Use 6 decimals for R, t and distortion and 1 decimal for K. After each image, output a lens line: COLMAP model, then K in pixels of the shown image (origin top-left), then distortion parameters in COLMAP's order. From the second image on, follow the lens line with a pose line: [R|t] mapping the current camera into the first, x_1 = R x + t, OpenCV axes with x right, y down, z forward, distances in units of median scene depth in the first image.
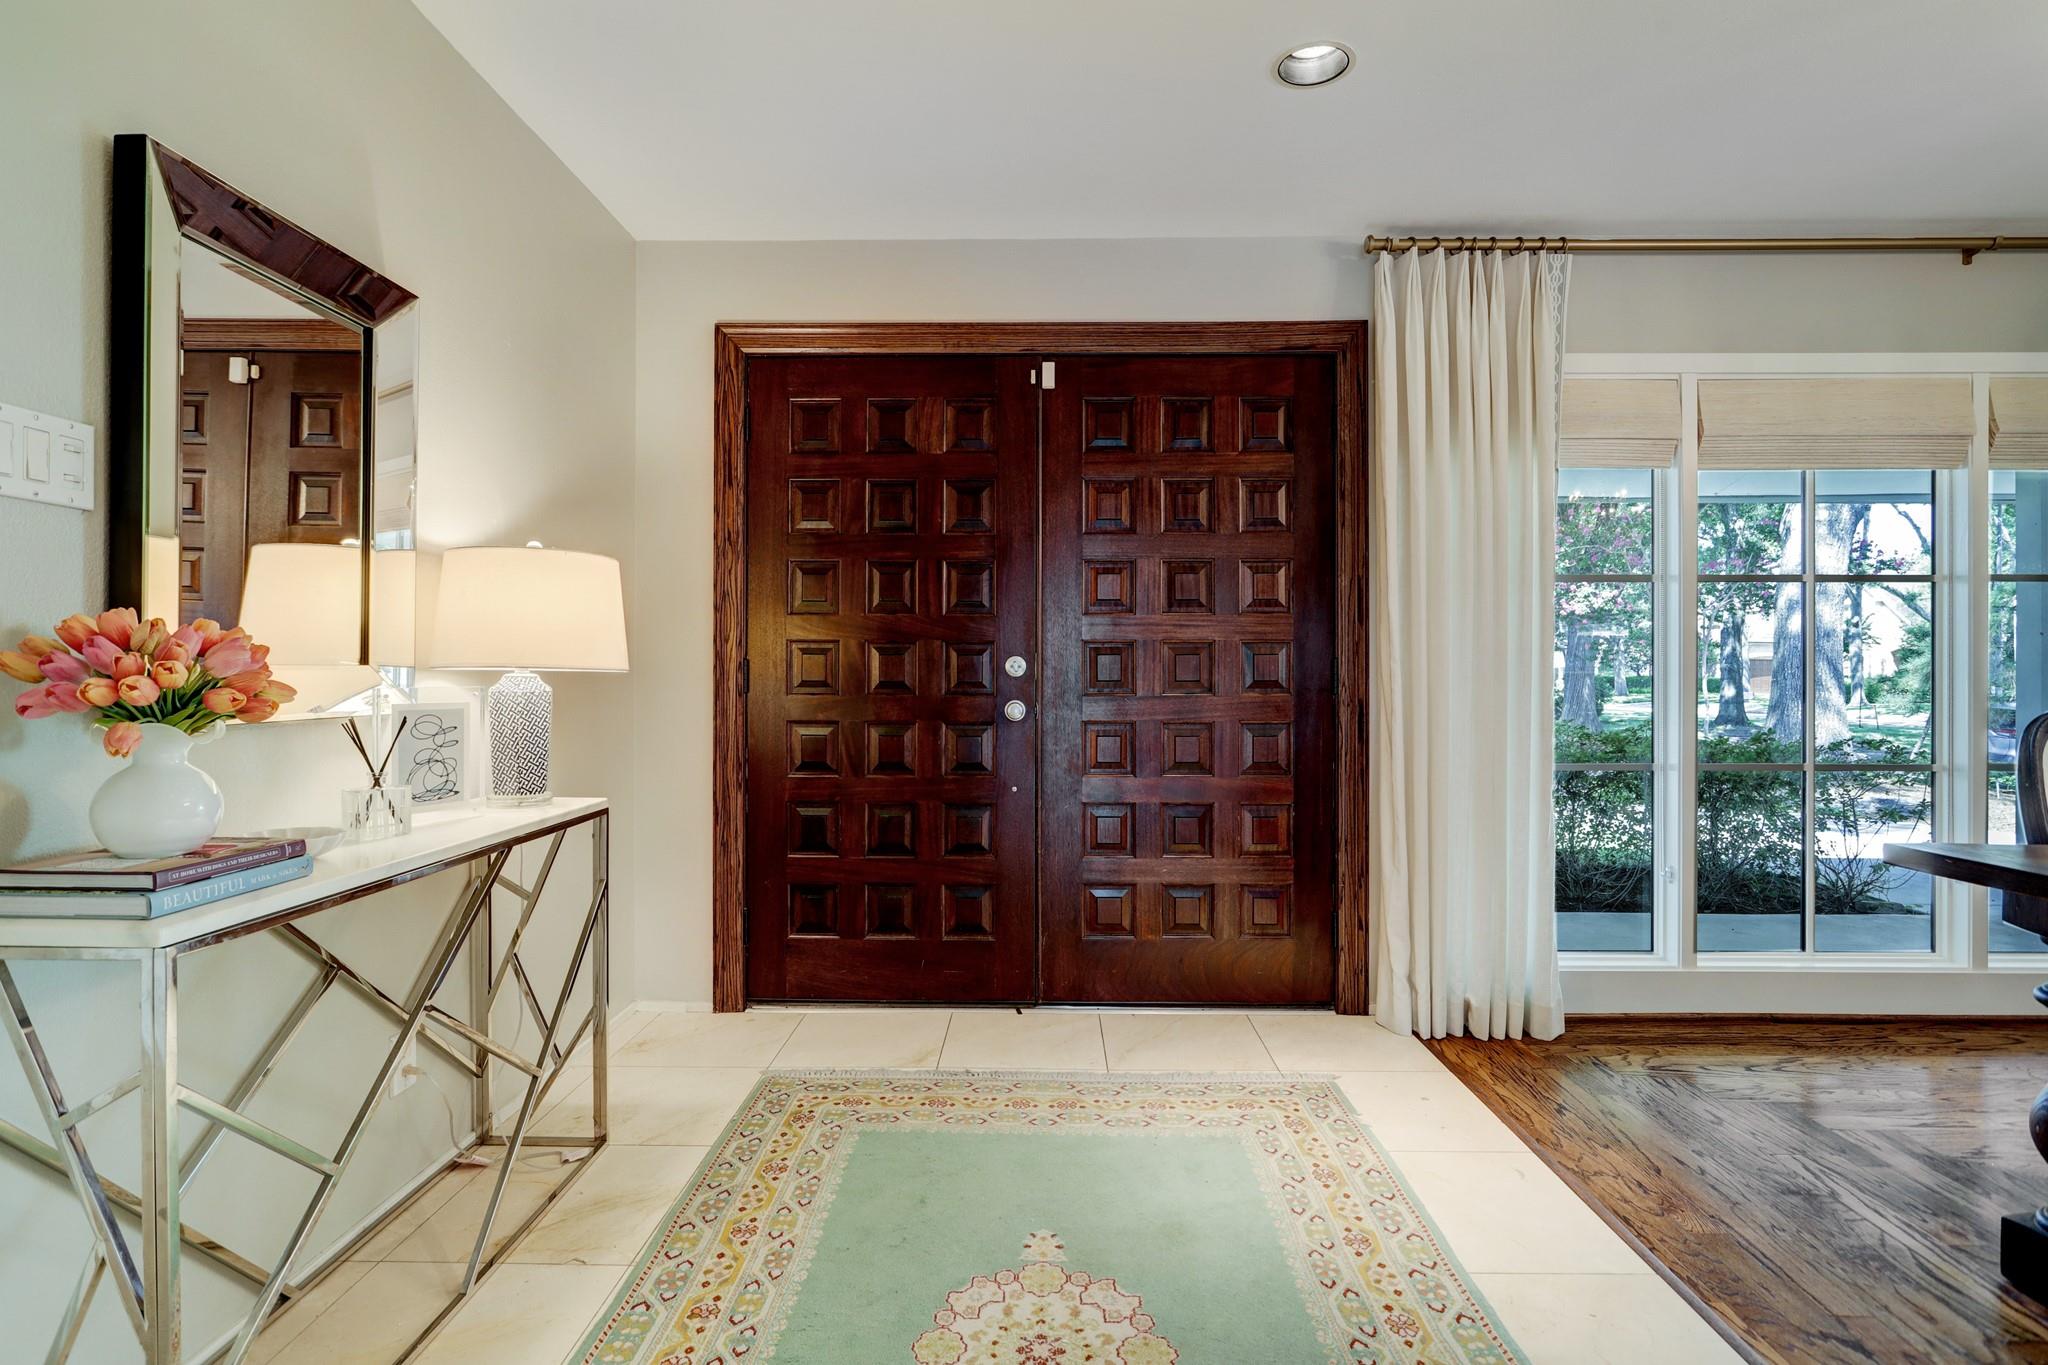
lens RADIAL K [[1014.7, 0, 1055.9], [0, 1014.7, 678.4], [0, 0, 1]] dist [-0.011744, 0.003665]
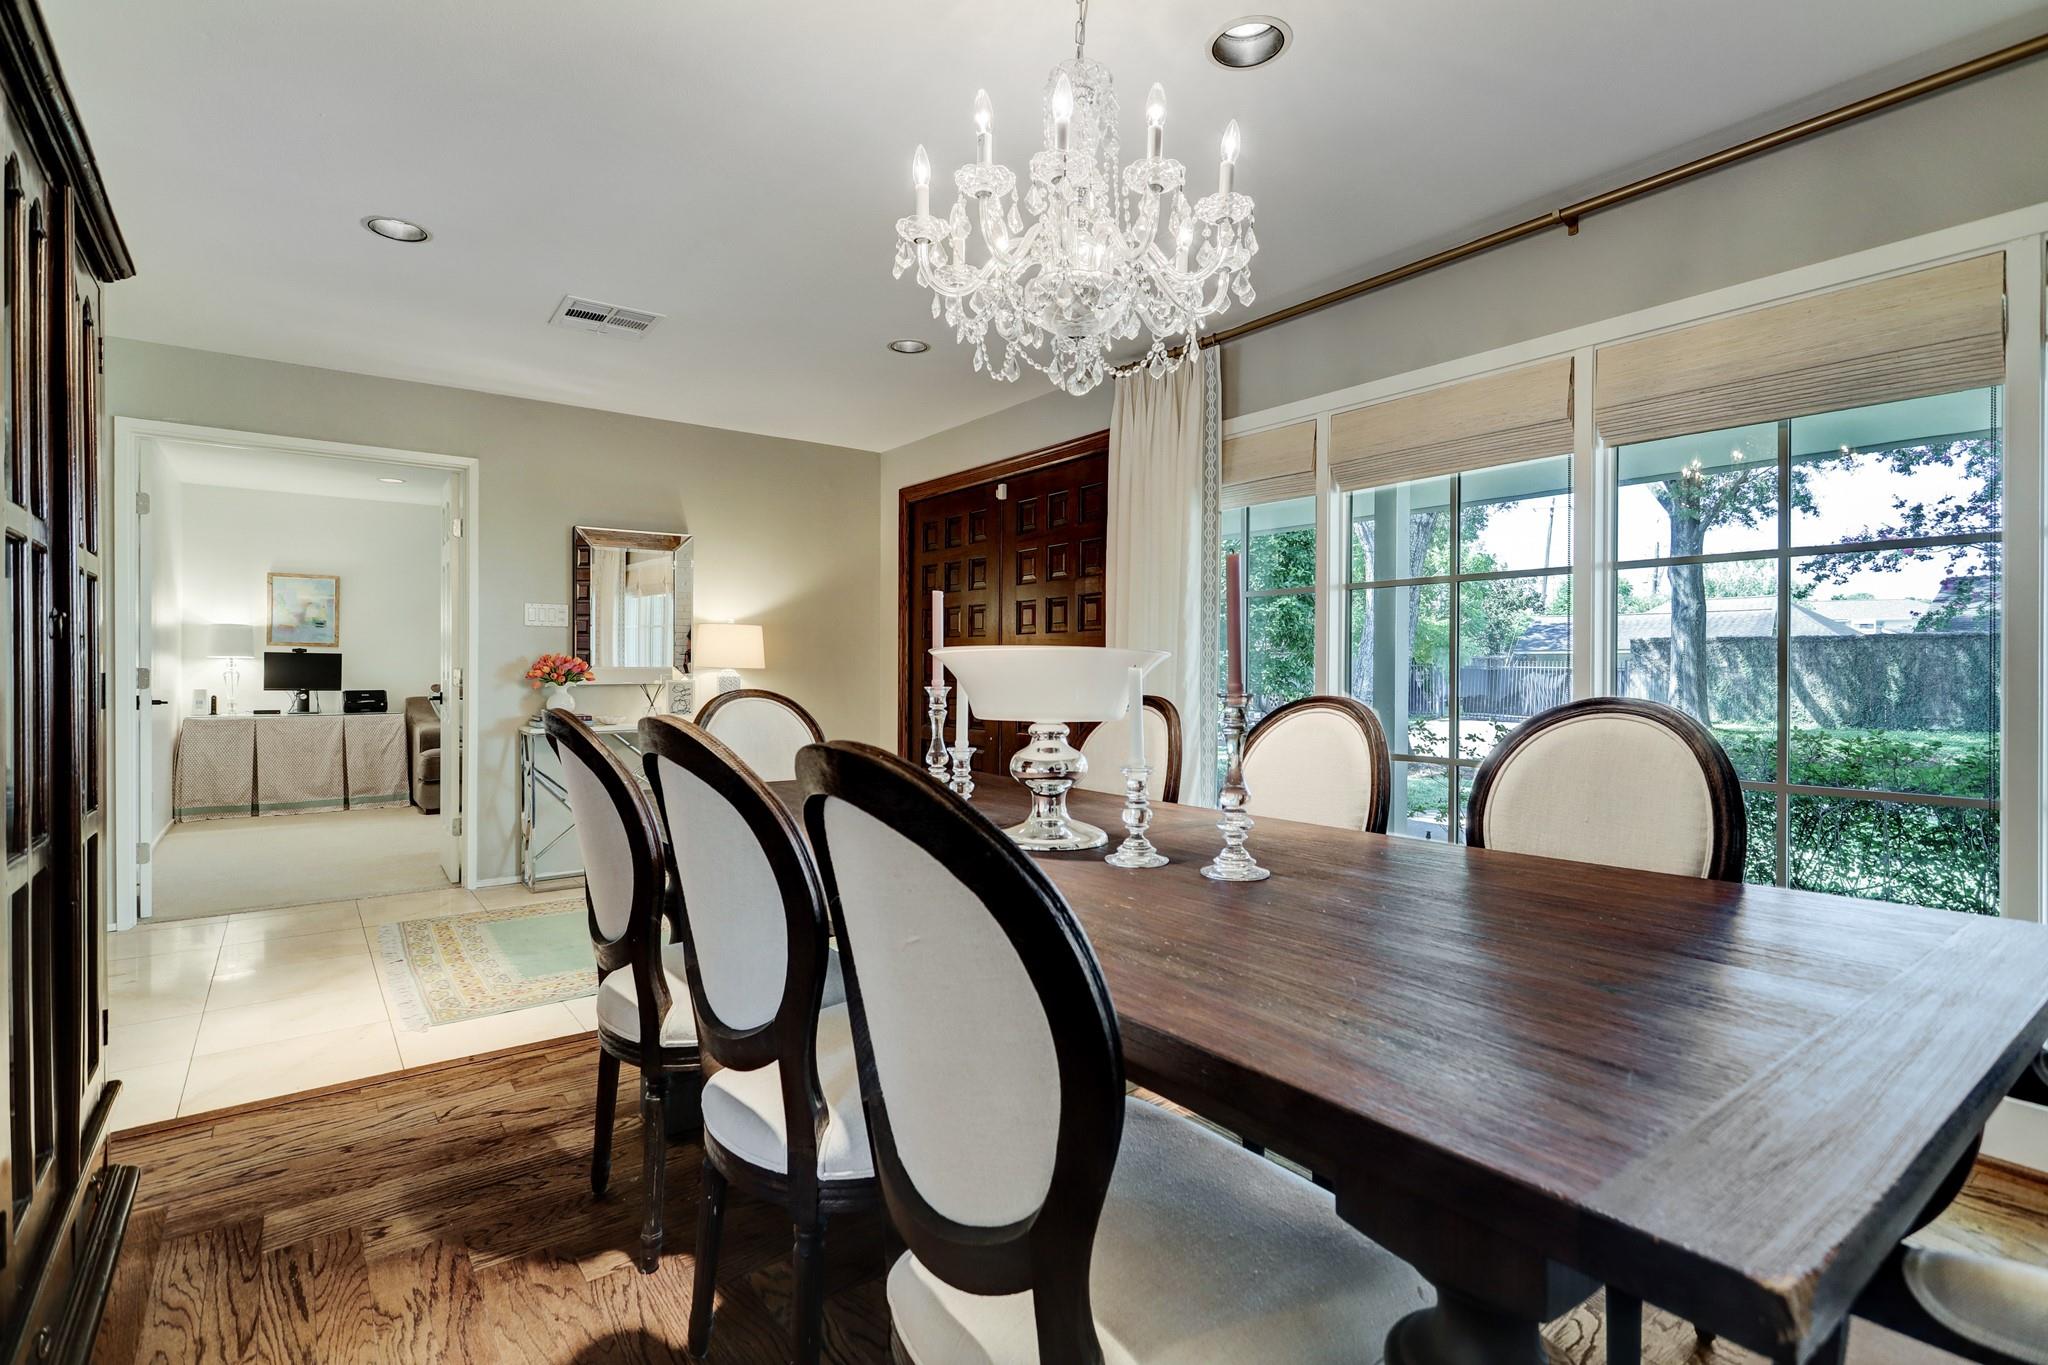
lens RADIAL K [[993.4, 0, 1028.3], [0, 993.4, 672.7], [0, 0, 1]] dist [-0.006802, 0.004196]
pose [[0.611636, 0.002867, -0.791134, 1.346870], [-0.006151, 0.999980, -0.001131, 0.000304], [0.791115, 0.005558, 0.611642, 0.037376]]
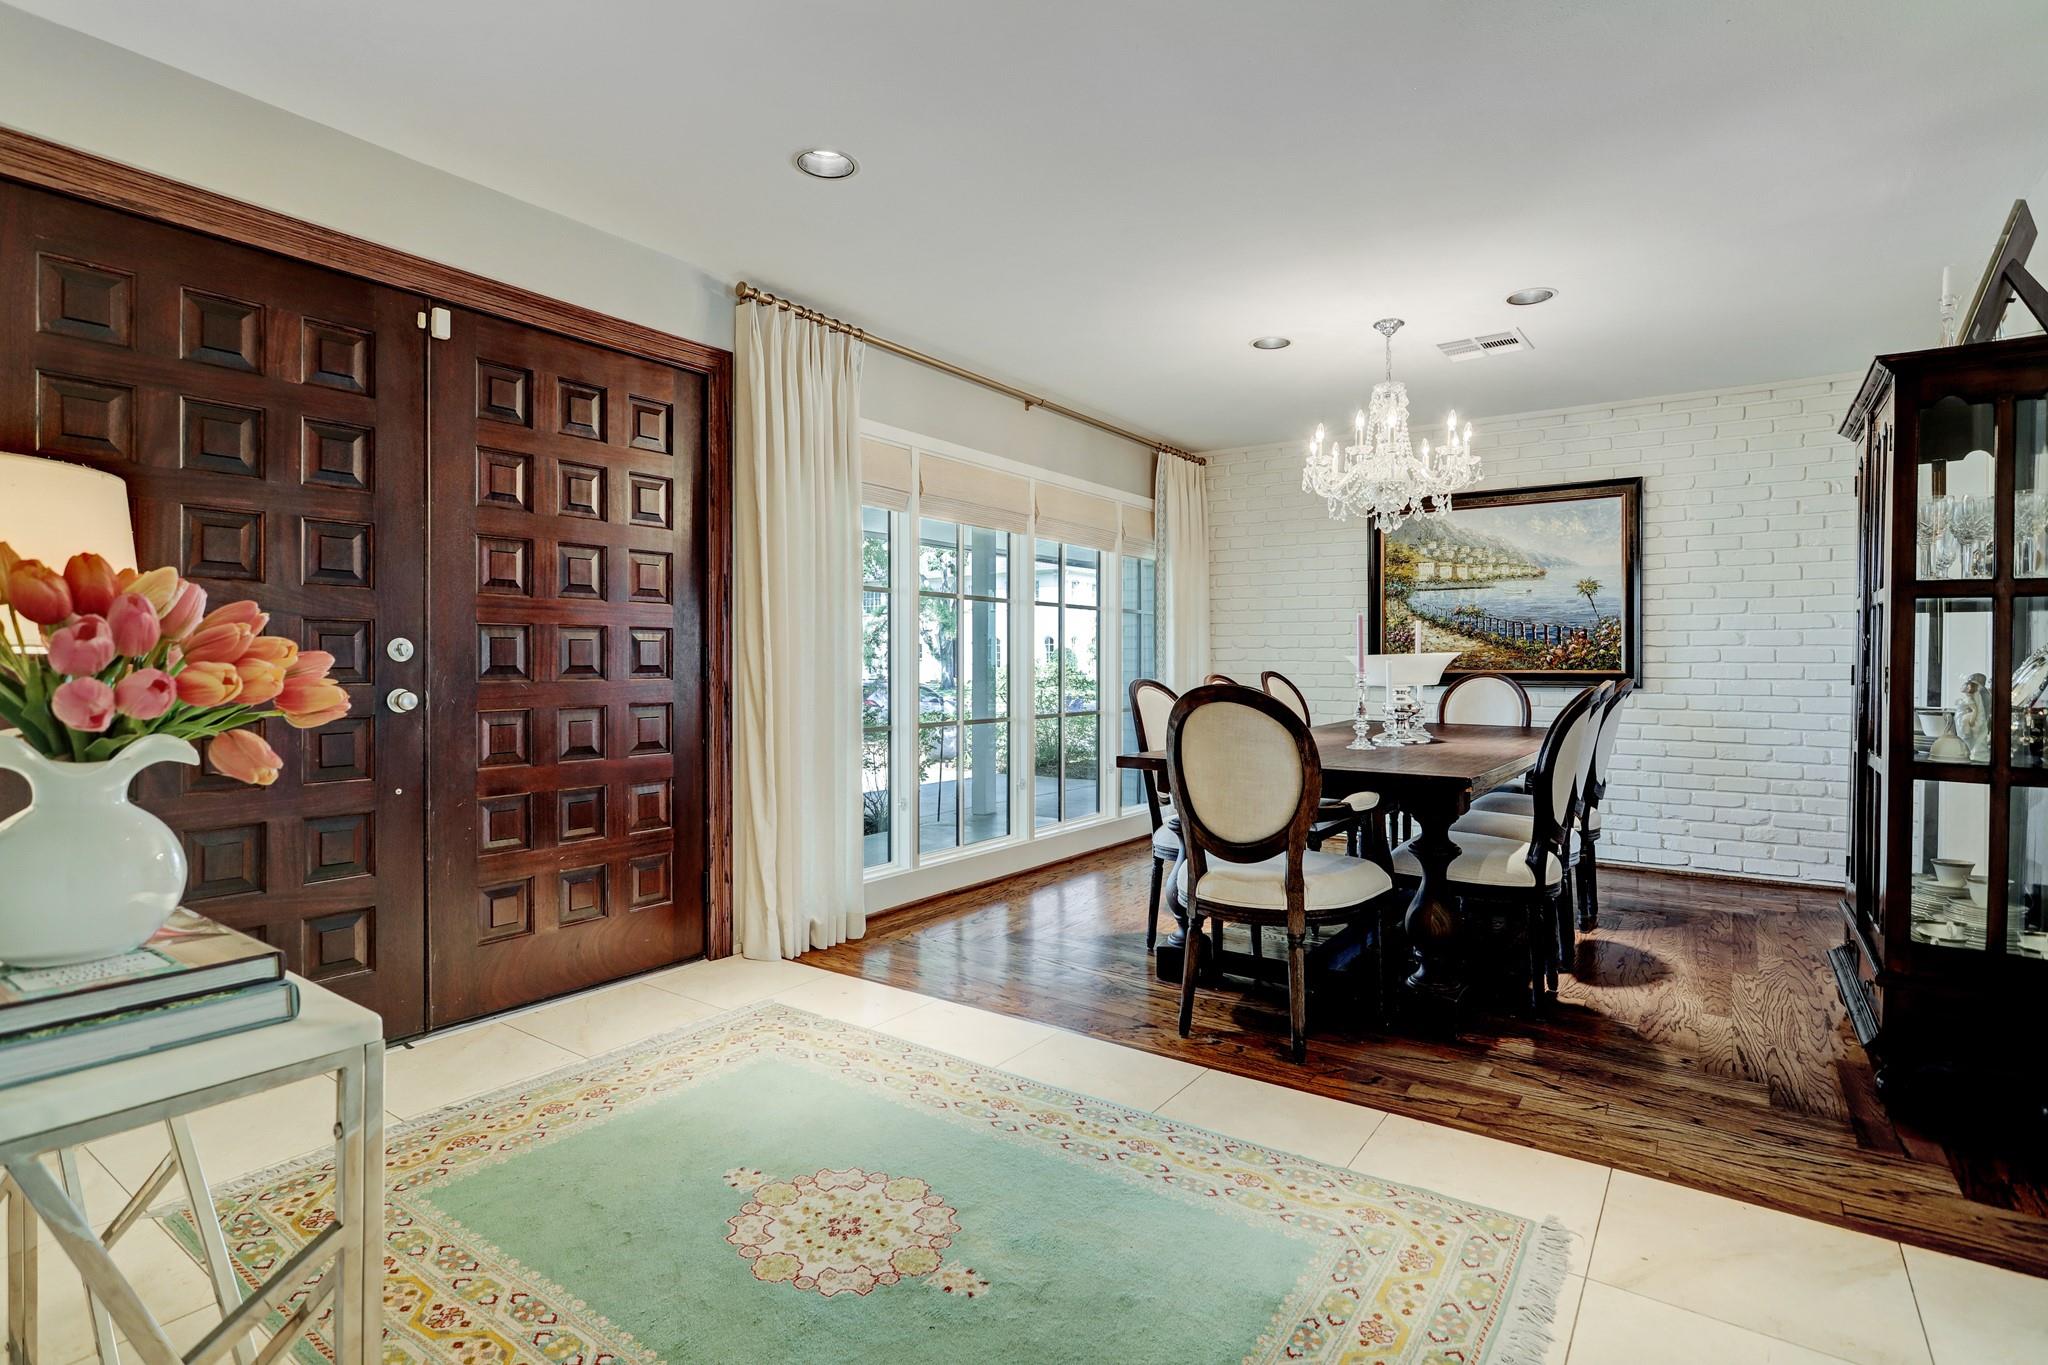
lens RADIAL K [[1014.7, 0, 1010.4], [0, 1014.7, 668.2], [0, 0, 1]] dist [-0.011744, 0.003665]
pose [[0.566535, -0.004501, 0.824026, -0.468381], [-0.000571, 0.999983, 0.005855, -0.001565], [-0.824038, -0.003788, 0.566522, 0.085660]]
